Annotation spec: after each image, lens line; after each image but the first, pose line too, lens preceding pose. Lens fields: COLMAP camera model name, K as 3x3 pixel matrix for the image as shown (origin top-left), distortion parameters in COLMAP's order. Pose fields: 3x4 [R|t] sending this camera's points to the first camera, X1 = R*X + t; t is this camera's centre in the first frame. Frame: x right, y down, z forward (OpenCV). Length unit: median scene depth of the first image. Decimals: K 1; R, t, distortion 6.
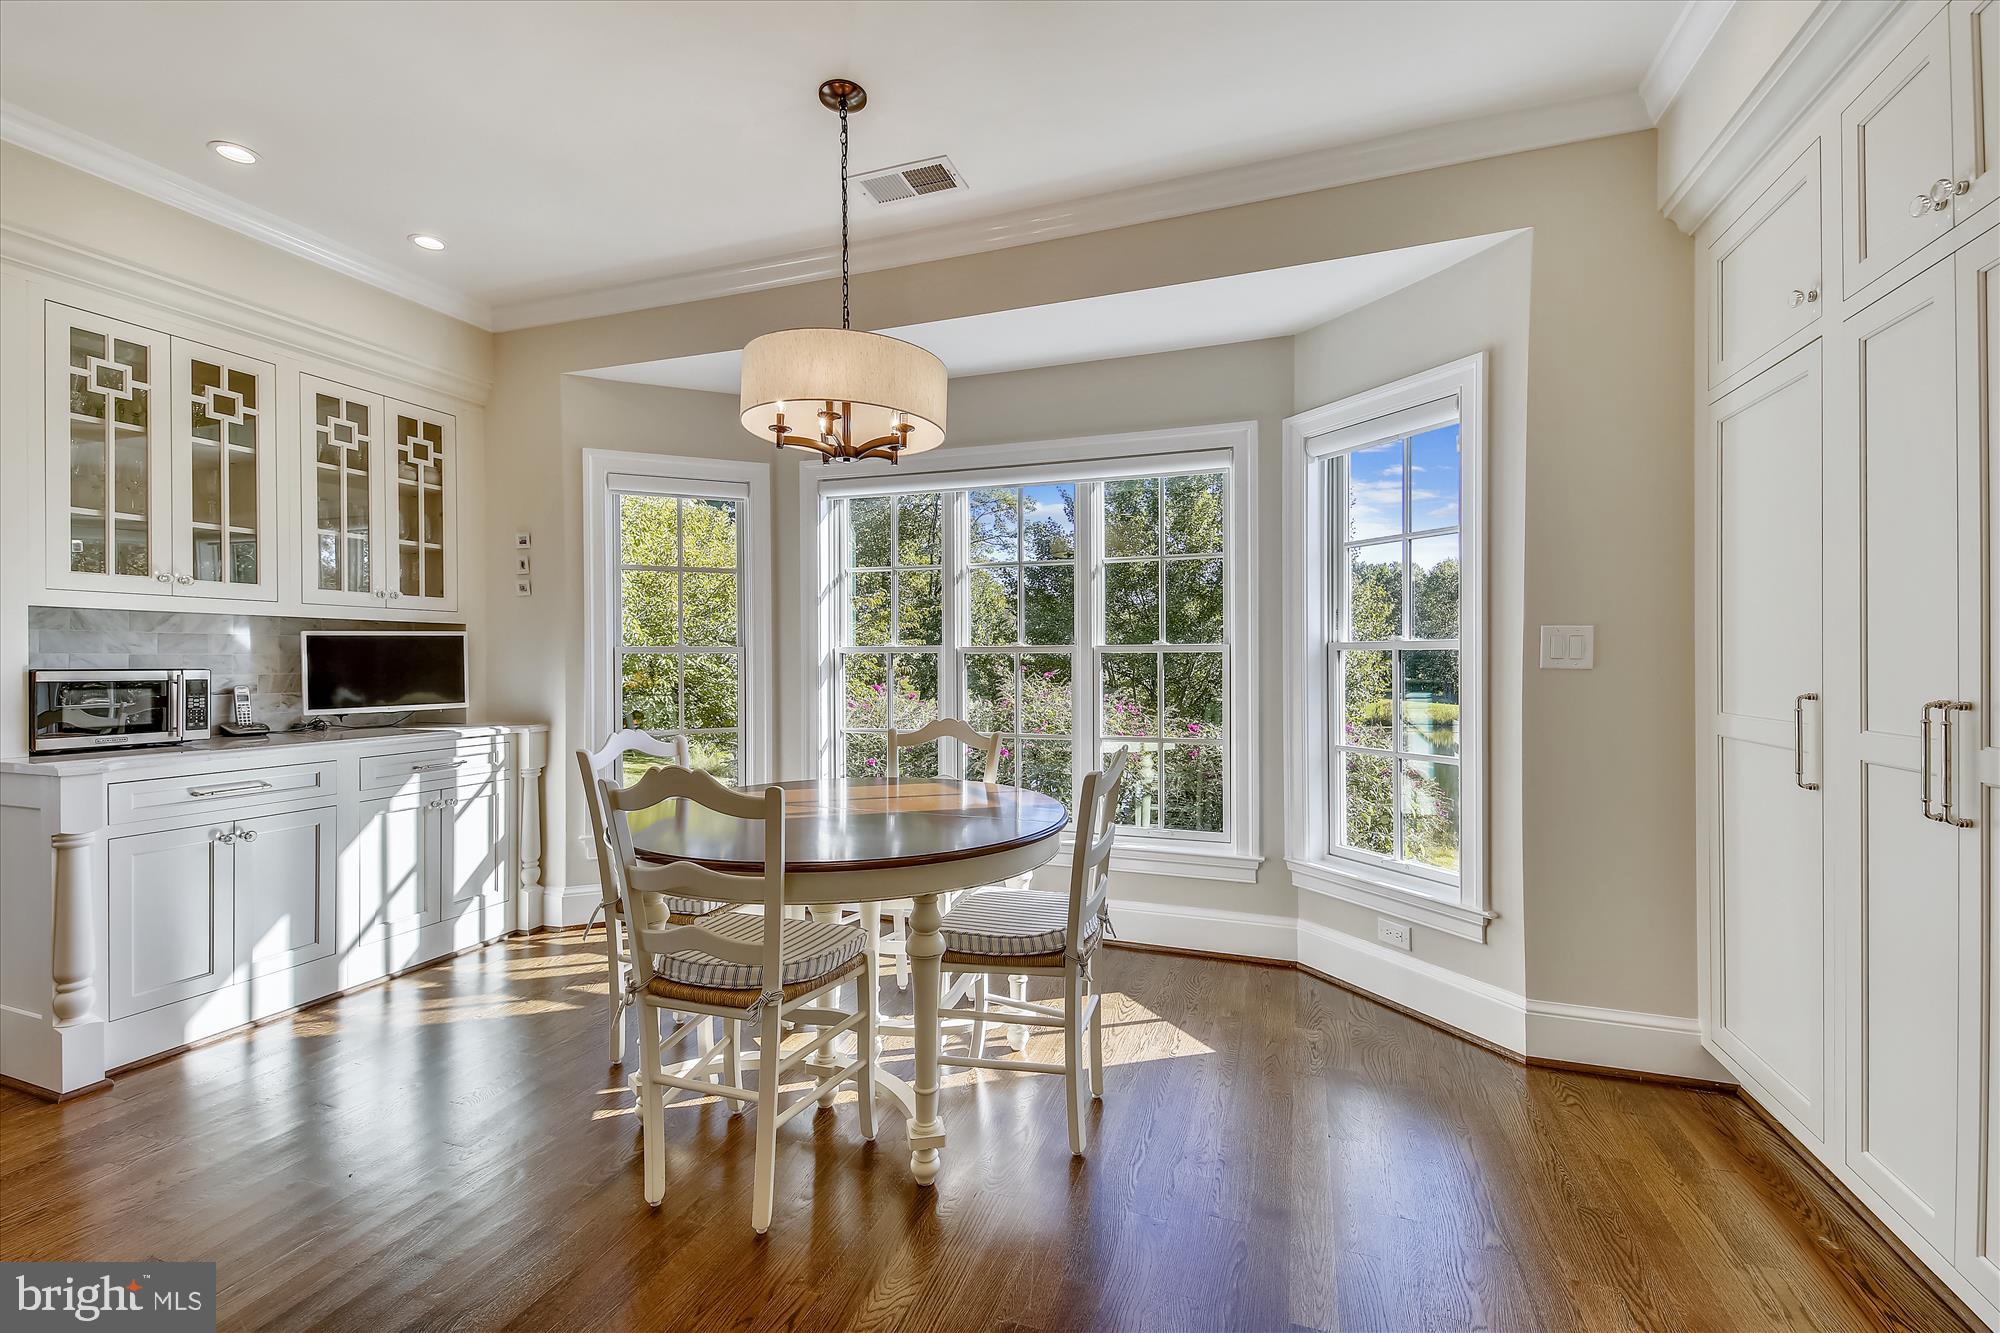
lens RADIAL K [[853.9, 0, 994.1], [0, 853.9, 659.1], [0, 0, 1]] dist [0.046748, -0.028065]
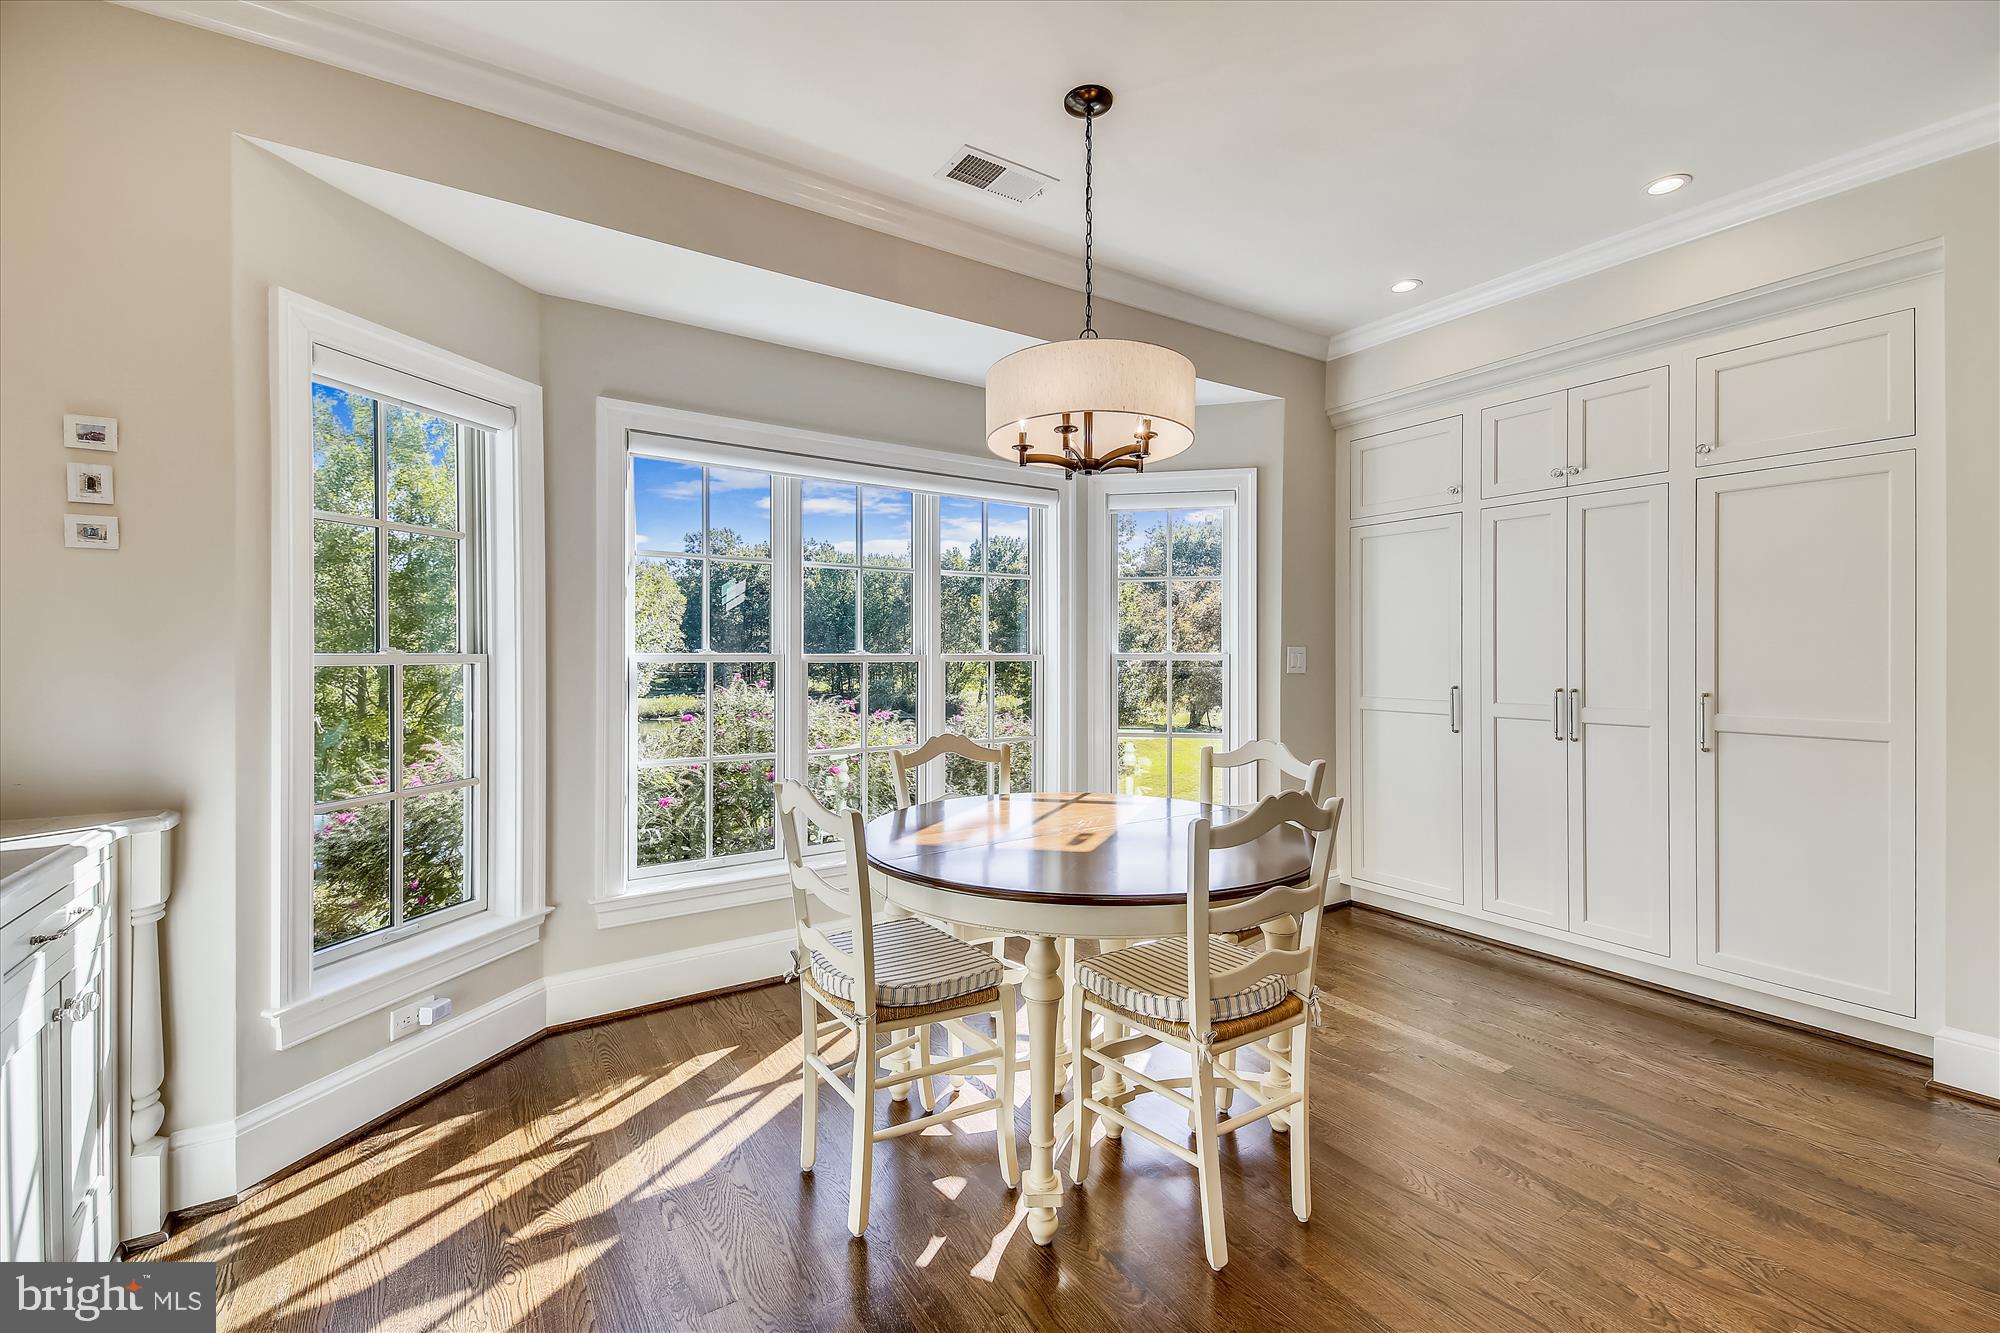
lens RADIAL K [[853.9, 0, 994.1], [0, 853.9, 659.1], [0, 0, 1]] dist [0.046748, -0.028065]
pose [[0.590980, -0.002597, 0.806682, -1.008269], [-0.000284, 0.999994, 0.003427, -0.022855], [-0.806686, -0.002255, 0.590976, 0.504457]]
